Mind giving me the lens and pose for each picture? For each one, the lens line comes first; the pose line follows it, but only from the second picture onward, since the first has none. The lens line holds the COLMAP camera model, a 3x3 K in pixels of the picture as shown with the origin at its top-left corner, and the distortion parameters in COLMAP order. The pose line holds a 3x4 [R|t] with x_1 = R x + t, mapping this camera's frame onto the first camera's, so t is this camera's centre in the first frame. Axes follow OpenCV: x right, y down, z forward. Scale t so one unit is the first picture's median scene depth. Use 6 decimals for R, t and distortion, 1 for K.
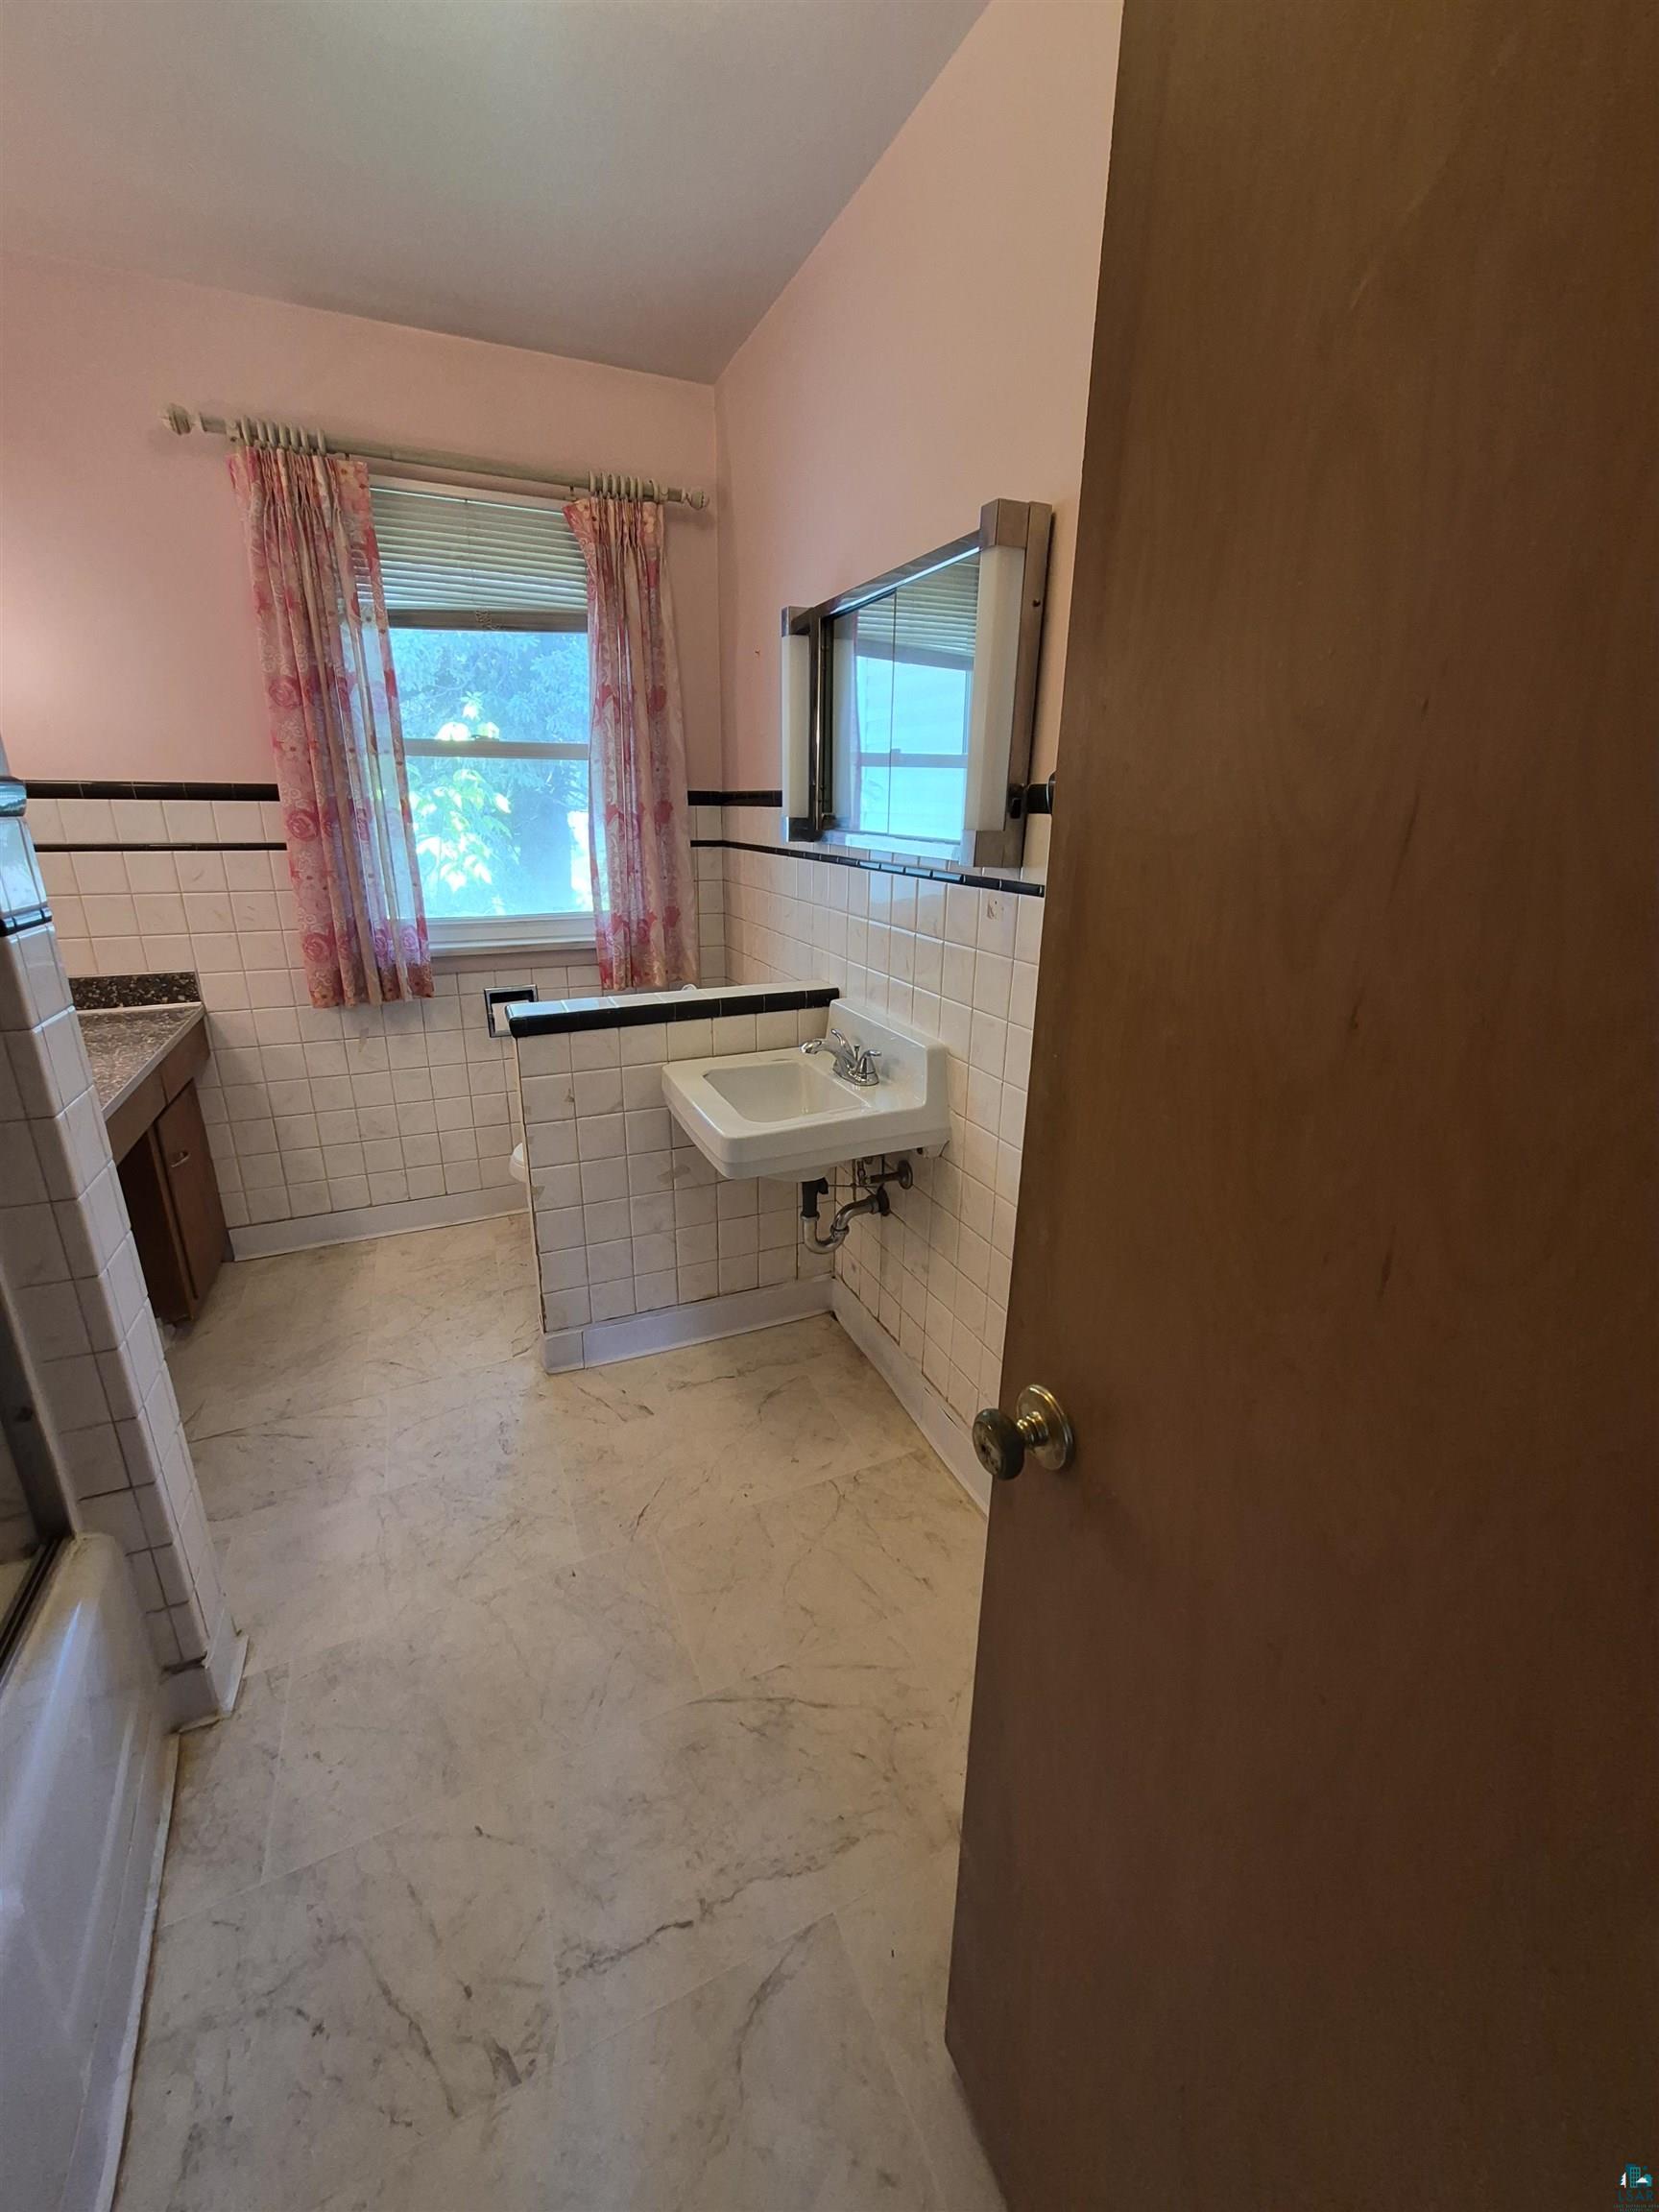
lens RADIAL K [[872.2, 0, 827.2], [0, 872.2, 1098.1], [0, 0, 1]] dist [0.004302, 0.000294]
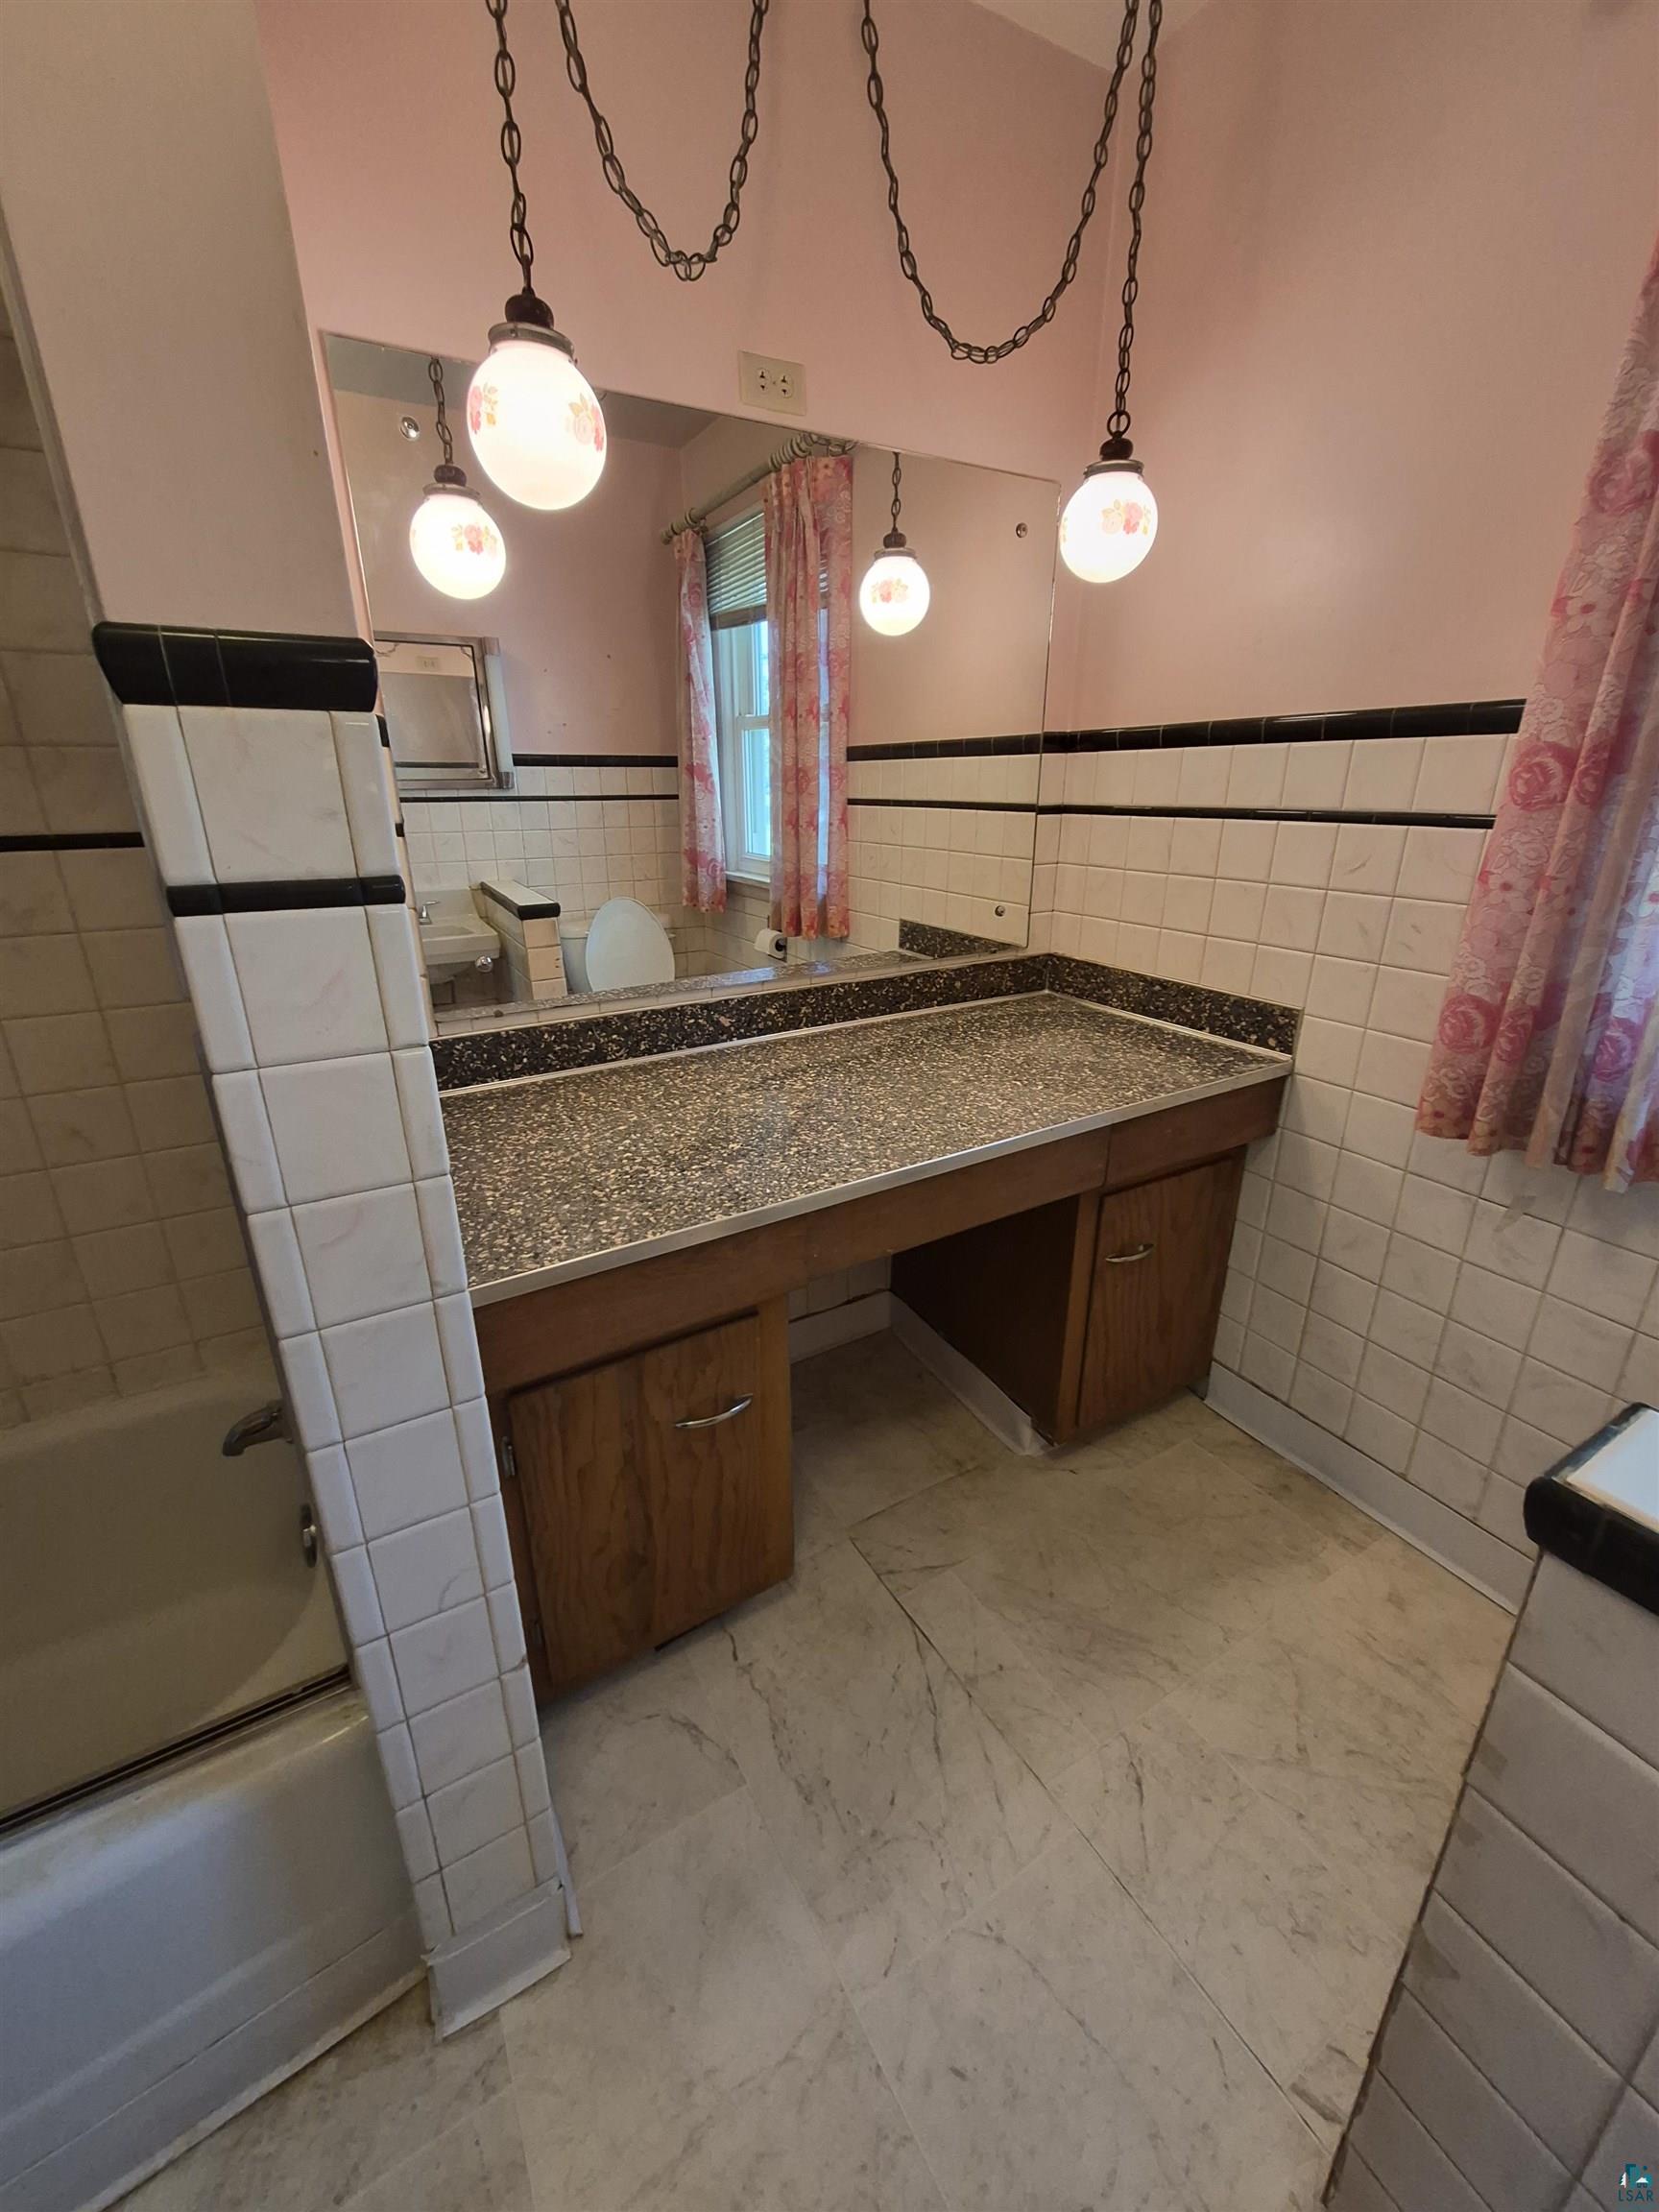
lens RADIAL K [[872.2, 0, 829.1], [0, 872.2, 1074.7], [0, 0, 1]] dist [0.004302, 0.000294]
pose [[0.101931, 0.305780, -0.946630, -0.135685], [-0.316285, 0.912171, 0.260592, -0.161485], [0.943172, 0.272843, 0.189692, 0.570394]]
